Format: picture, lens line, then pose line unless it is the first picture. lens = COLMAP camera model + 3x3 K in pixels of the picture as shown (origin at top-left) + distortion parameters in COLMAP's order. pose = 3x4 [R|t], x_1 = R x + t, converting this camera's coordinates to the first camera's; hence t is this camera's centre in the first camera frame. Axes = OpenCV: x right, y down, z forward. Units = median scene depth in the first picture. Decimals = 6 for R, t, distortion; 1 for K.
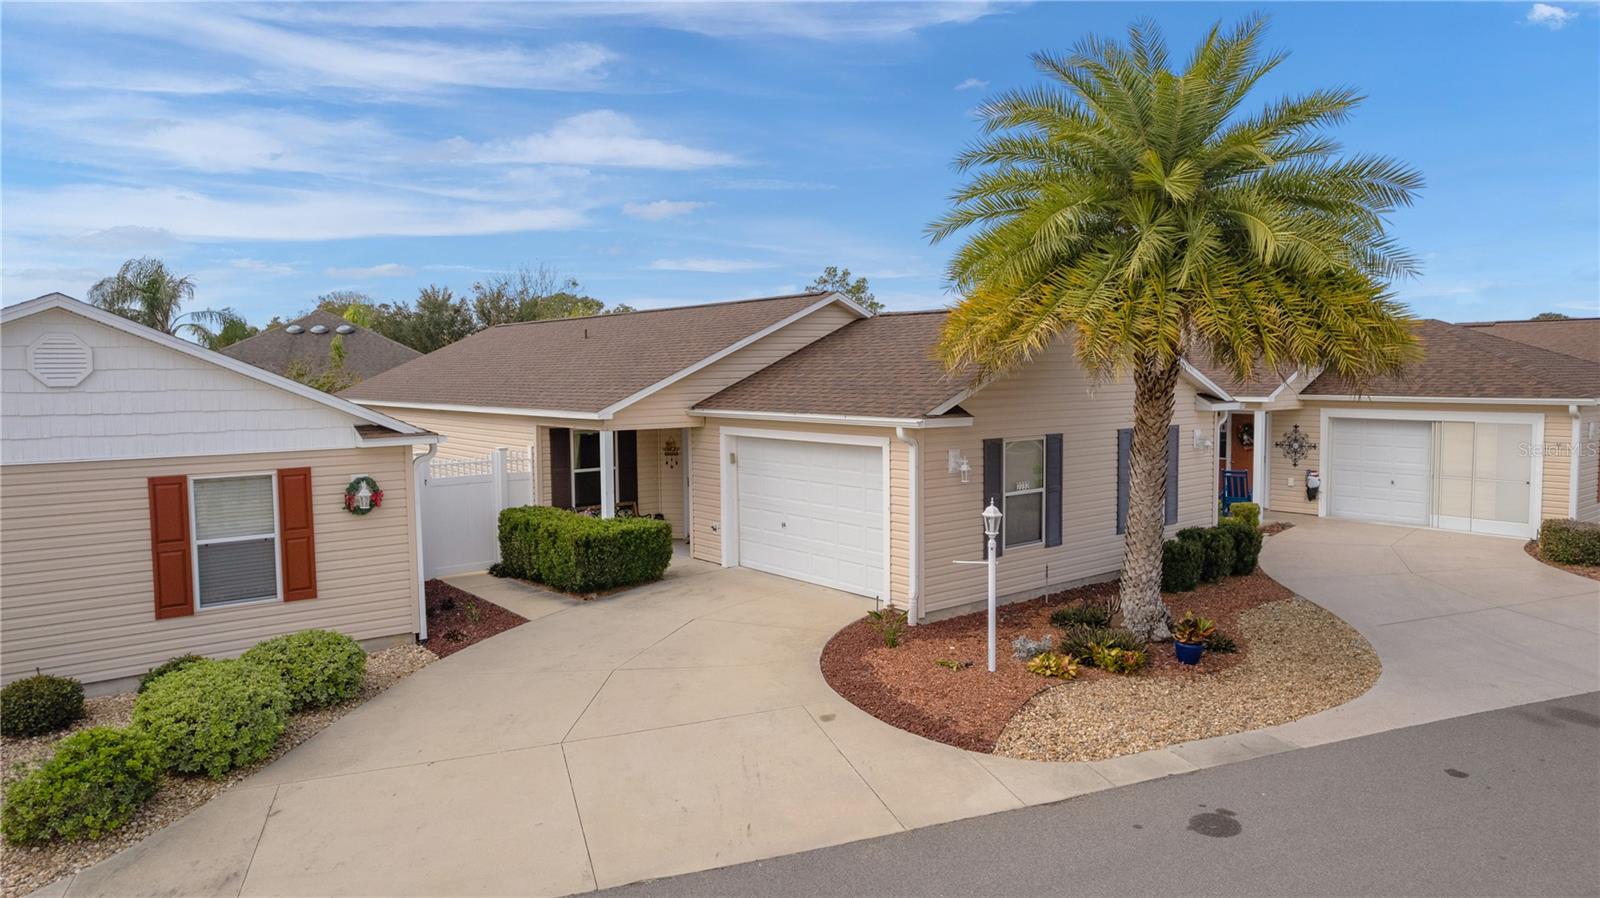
lens RADIAL K [[1031.8, 0, 801.3], [0, 1031.8, 443.5], [0, 0, 1]] dist [-0.058889, 0.040443]
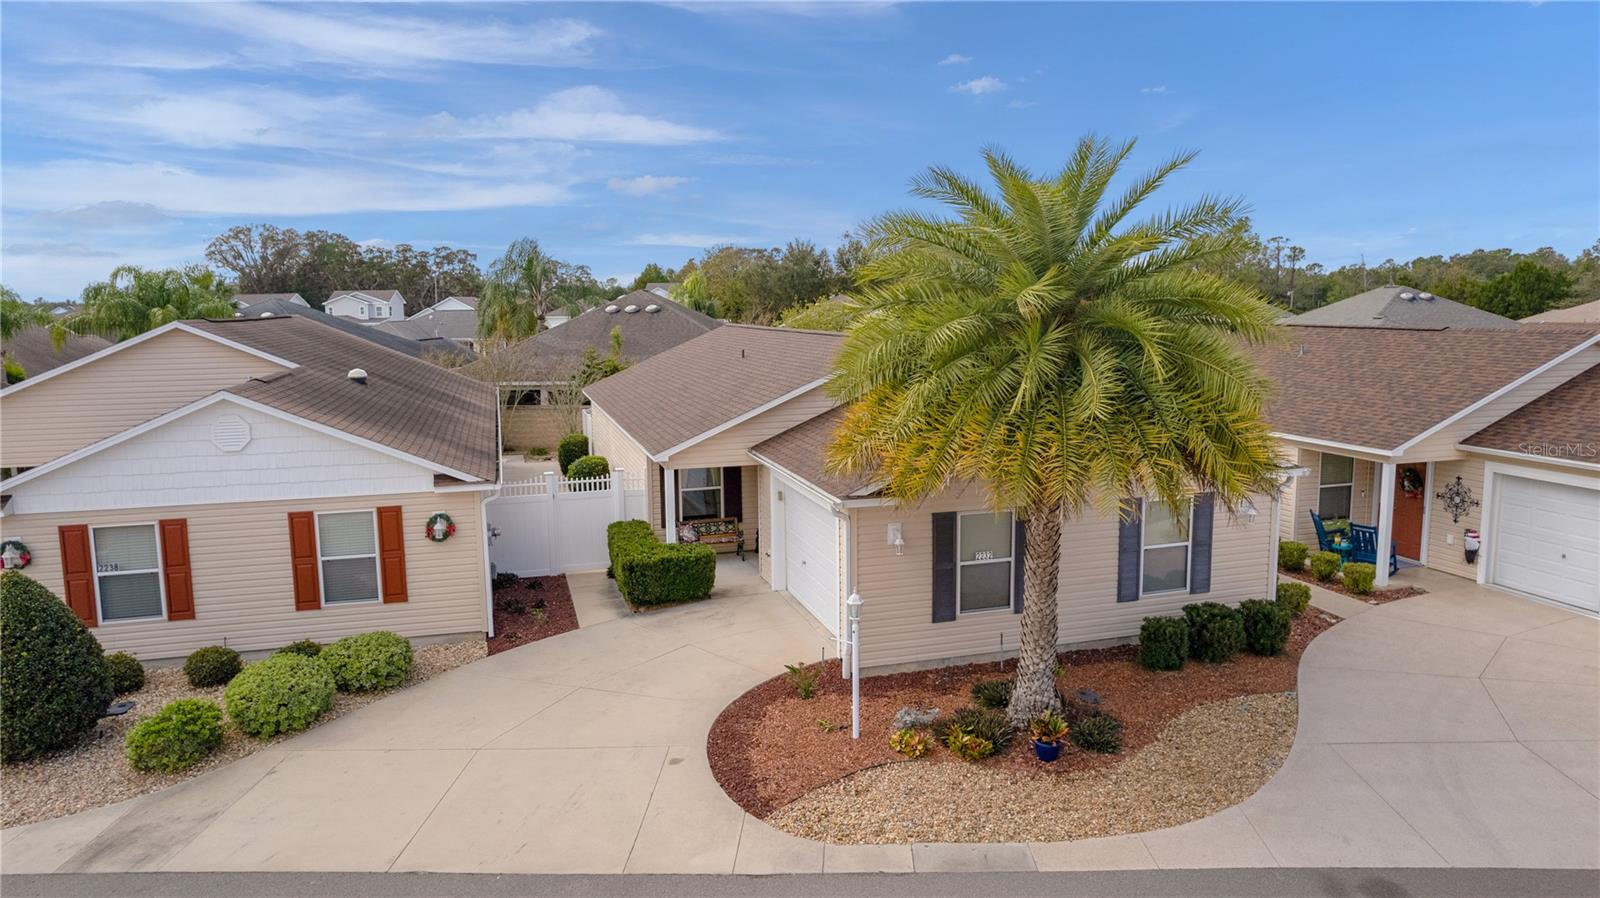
lens RADIAL K [[1031.8, 0, 799.9], [0, 1031.8, 442.5], [0, 0, 1]] dist [-0.058889, 0.040443]
pose [[0.924381, 0.050418, -0.378124, 0.509291], [-0.024686, 0.997056, 0.072598, -0.170655], [0.380671, -0.057774, 0.922904, -0.038308]]
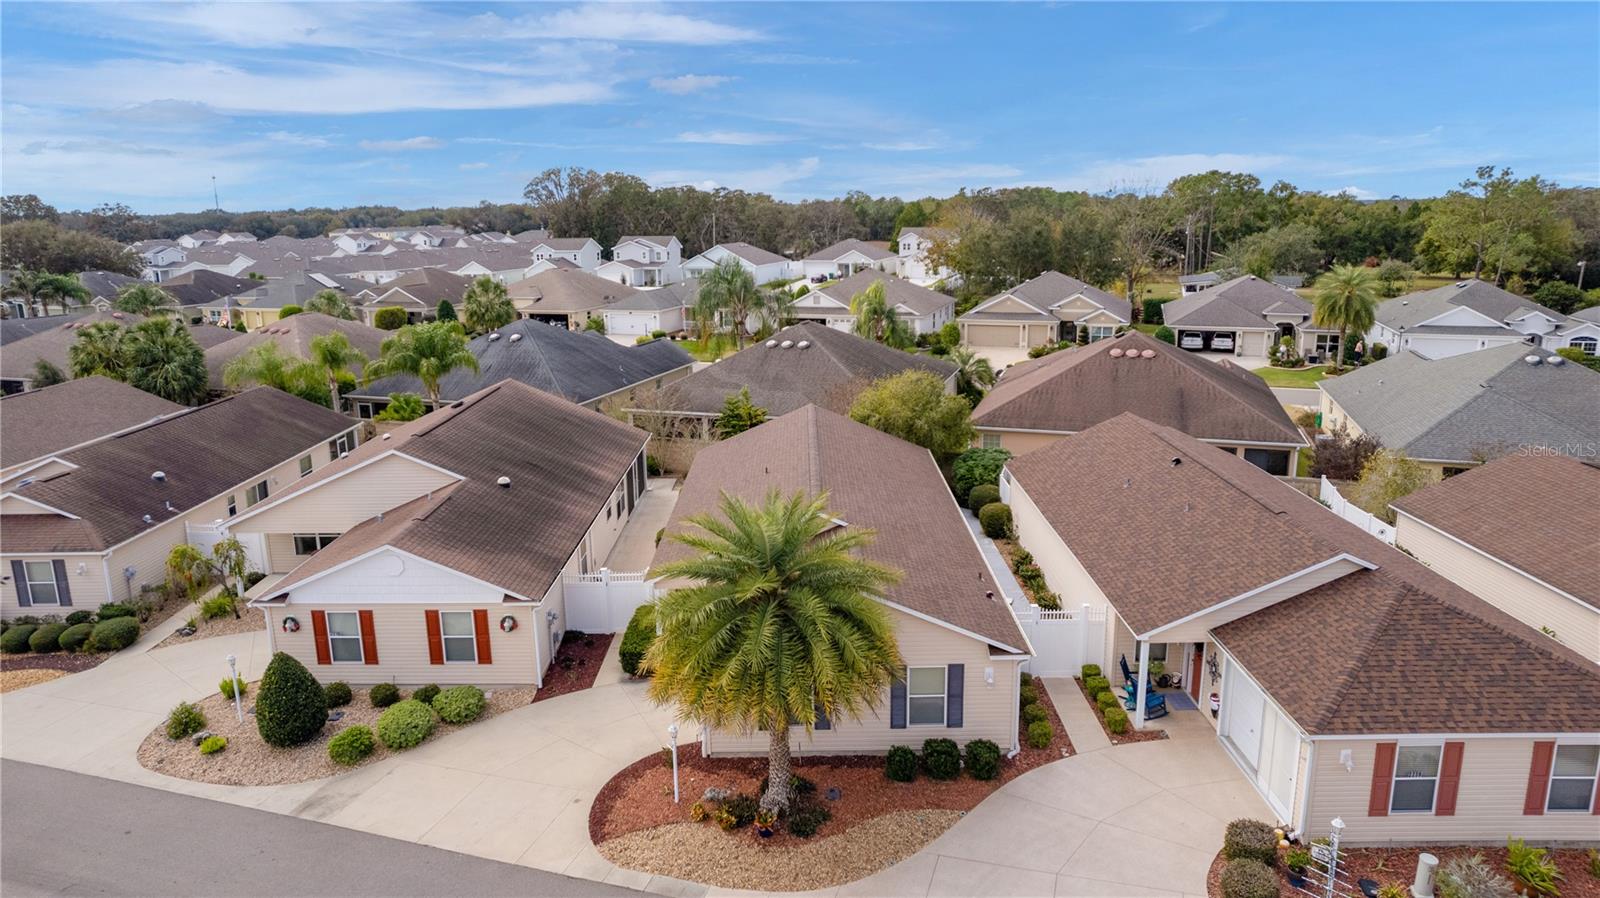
lens RADIAL K [[1031.8, 0, 802.0], [0, 1031.8, 441.2], [0, 0, 1]] dist [-0.058889, 0.040443]
pose [[0.779296, 0.140099, -0.610794, 1.399462], [-0.039378, 0.983711, 0.175394, -0.770994], [0.625417, -0.112632, 0.772119, -0.275145]]
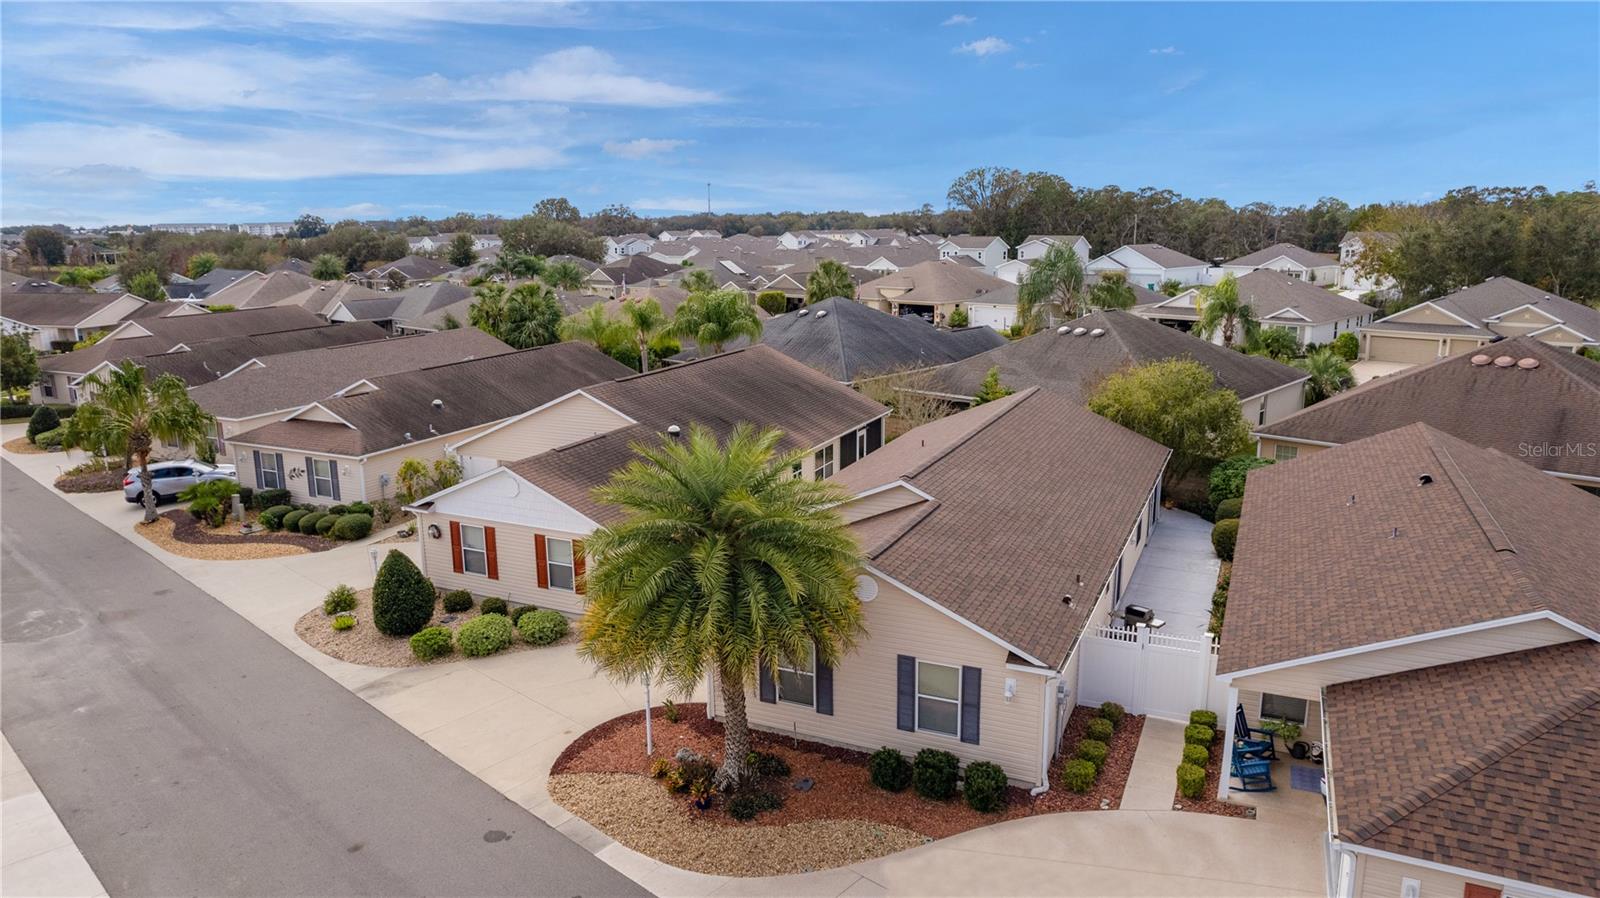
lens RADIAL K [[1031.8, 0, 802.6], [0, 1031.8, 455.0], [0, 0, 1]] dist [-0.058889, 0.040443]
pose [[0.444375, 0.205486, -0.871955, 1.725218], [-0.059403, 0.977954, 0.200193, -0.661985], [0.893869, -0.037164, 0.446785, 0.412324]]
